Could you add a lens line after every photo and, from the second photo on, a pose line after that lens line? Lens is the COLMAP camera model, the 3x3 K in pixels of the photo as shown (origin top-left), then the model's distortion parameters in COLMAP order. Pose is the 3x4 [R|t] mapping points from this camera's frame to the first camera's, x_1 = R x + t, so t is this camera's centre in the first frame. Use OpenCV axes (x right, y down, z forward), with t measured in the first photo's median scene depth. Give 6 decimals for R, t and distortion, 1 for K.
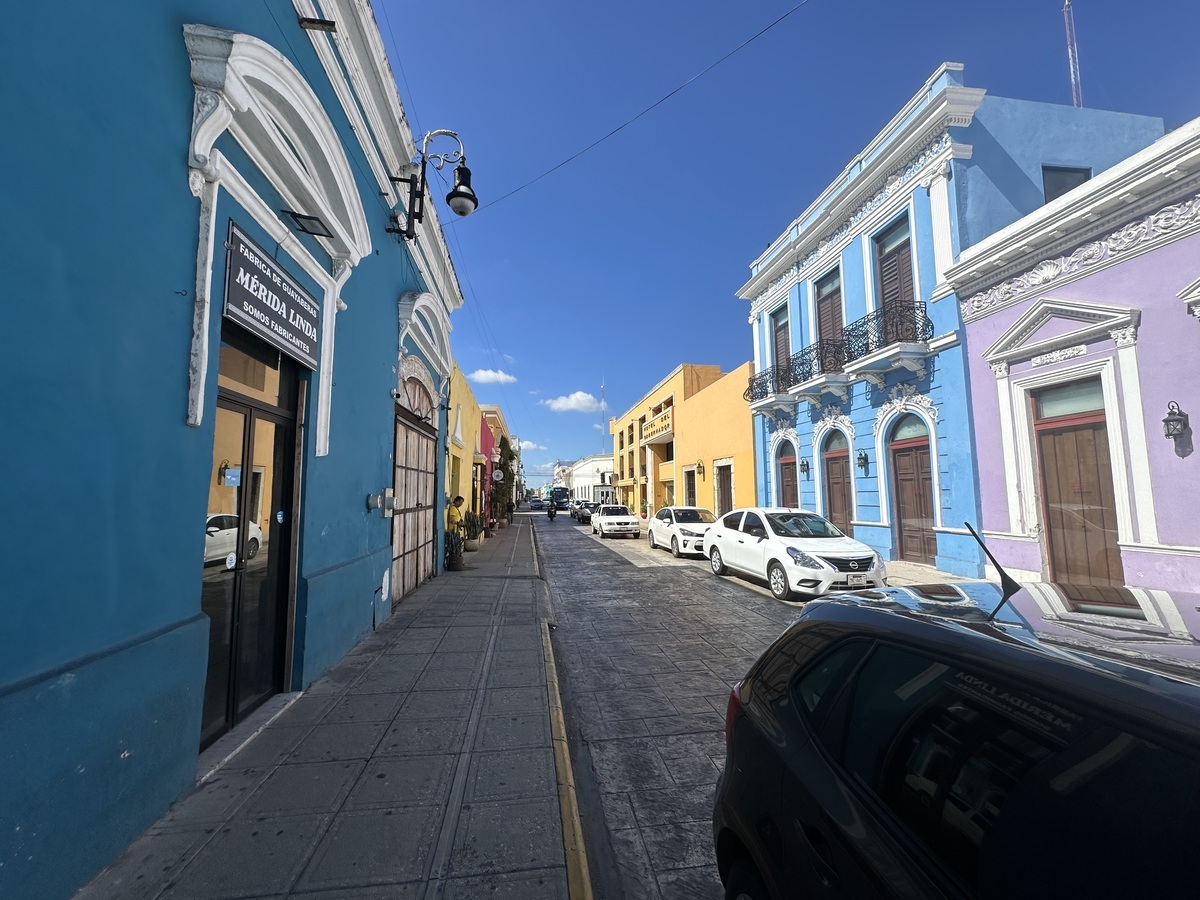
lens RADIAL K [[479.8, 0, 597.5], [0, 479.8, 450.4], [0, 0, 1]] dist [-0.006350, 0.001643]
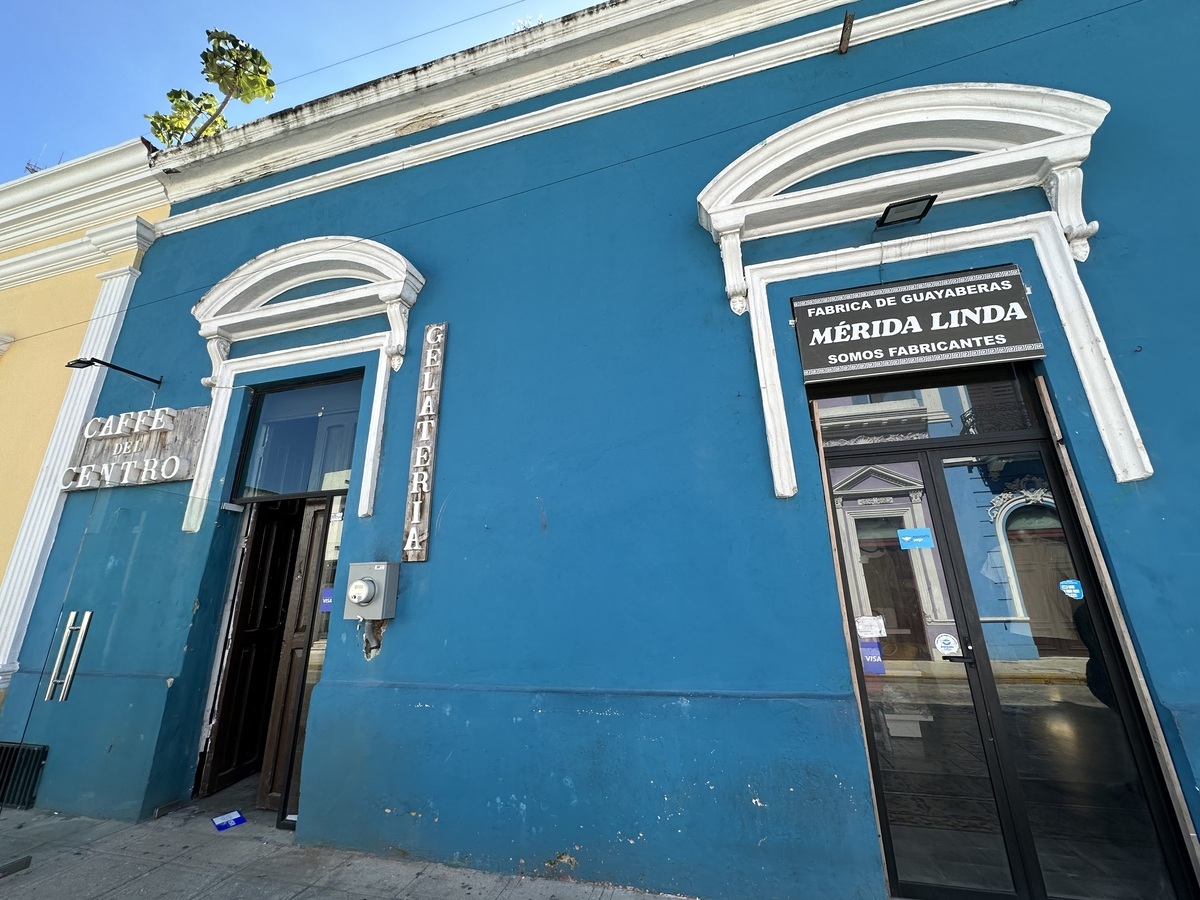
lens RADIAL K [[479.8, 0, 596.3], [0, 479.8, 449.2], [0, 0, 1]] dist [-0.006350, 0.001643]
pose [[-0.404004, -0.261154, -0.876686, 0.256824], [0.106251, 0.938498, -0.328531, 0.135757], [0.908565, -0.225877, -0.351409, 0.886819]]
